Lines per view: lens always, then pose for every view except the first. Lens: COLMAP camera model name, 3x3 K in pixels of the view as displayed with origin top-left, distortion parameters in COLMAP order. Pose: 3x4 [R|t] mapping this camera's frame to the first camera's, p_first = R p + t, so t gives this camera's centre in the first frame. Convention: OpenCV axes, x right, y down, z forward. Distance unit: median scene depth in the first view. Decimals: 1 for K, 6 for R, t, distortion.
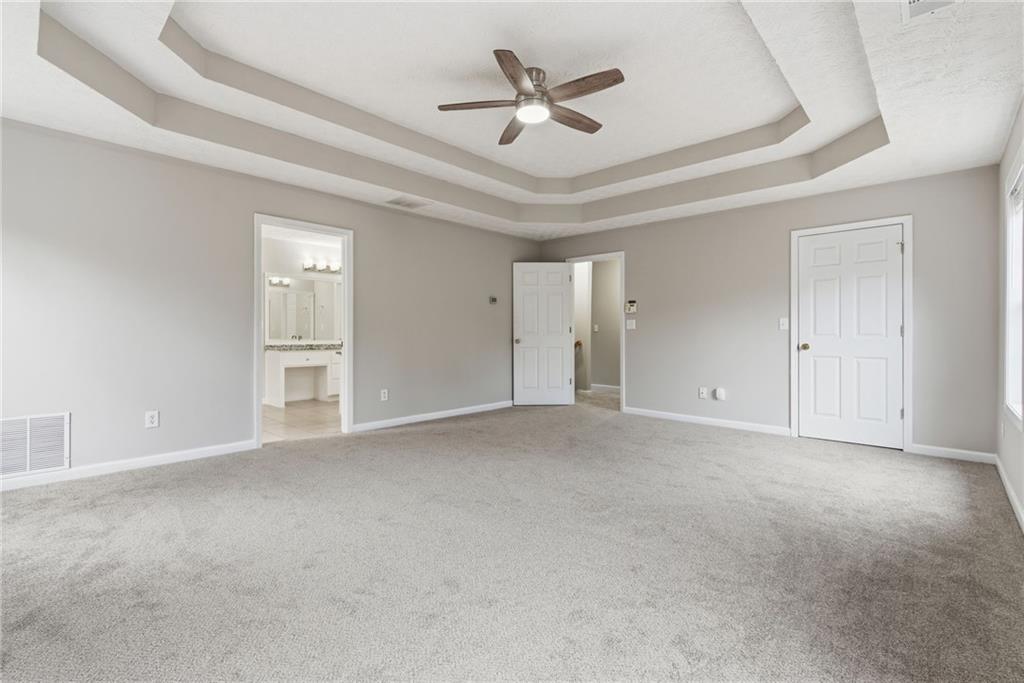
lens RADIAL K [[458.0, 0, 508.6], [0, 458.0, 336.0], [0, 0, 1]] dist [0.001239, 0.000473]
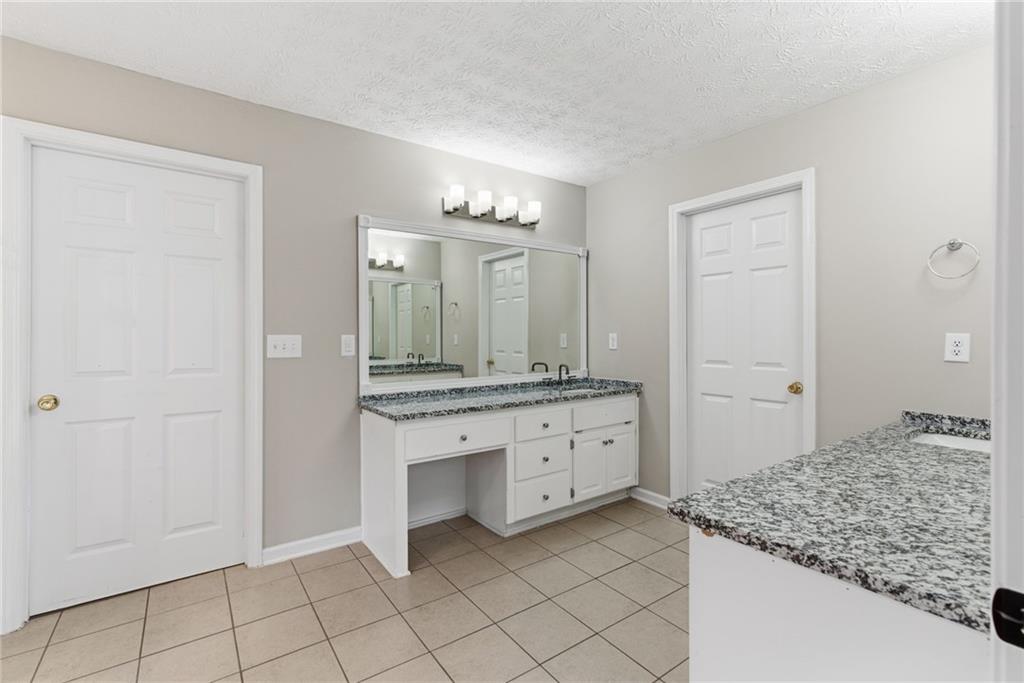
lens RADIAL K [[458.0, 0, 511.5], [0, 458.0, 334.2], [0, 0, 1]] dist [0.001239, 0.000473]
pose [[0.981993, -0.008265, -0.188739, -0.305531], [0.006611, 0.999934, -0.009394, -0.027430], [0.188804, 0.007977, 0.981982, 0.594047]]
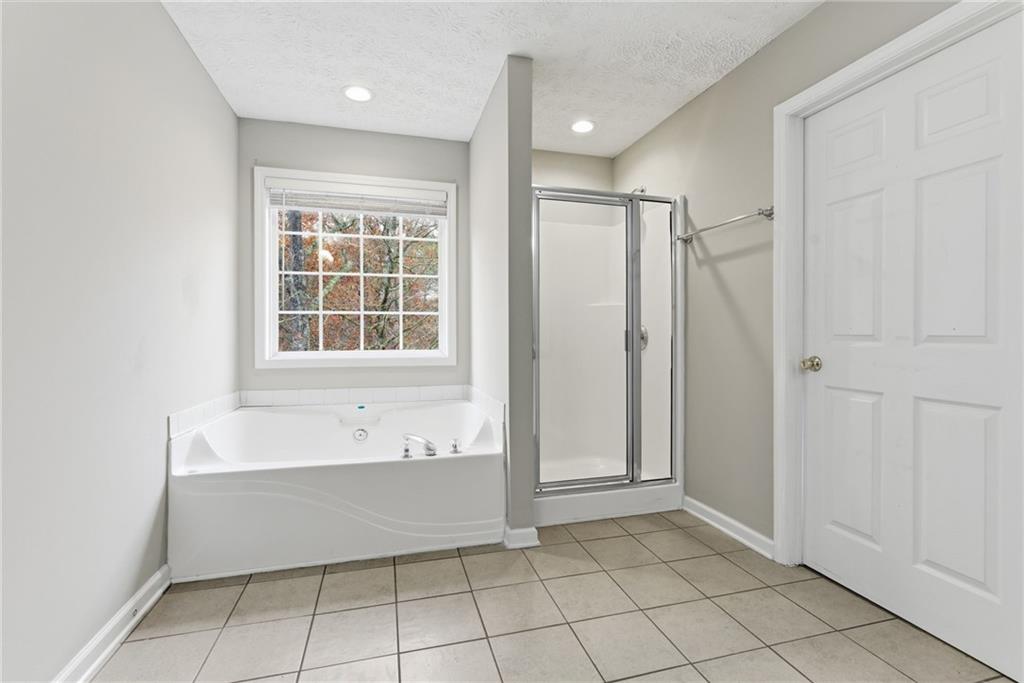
lens RADIAL K [[458.0, 0, 509.8], [0, 458.0, 337.1], [0, 0, 1]] dist [0.001239, 0.000473]
pose [[-0.514246, -0.003257, -0.857636, -0.296302], [-0.012997, 0.999908, 0.003995, -0.007414], [0.857544, 0.013201, -0.514241, 0.780336]]
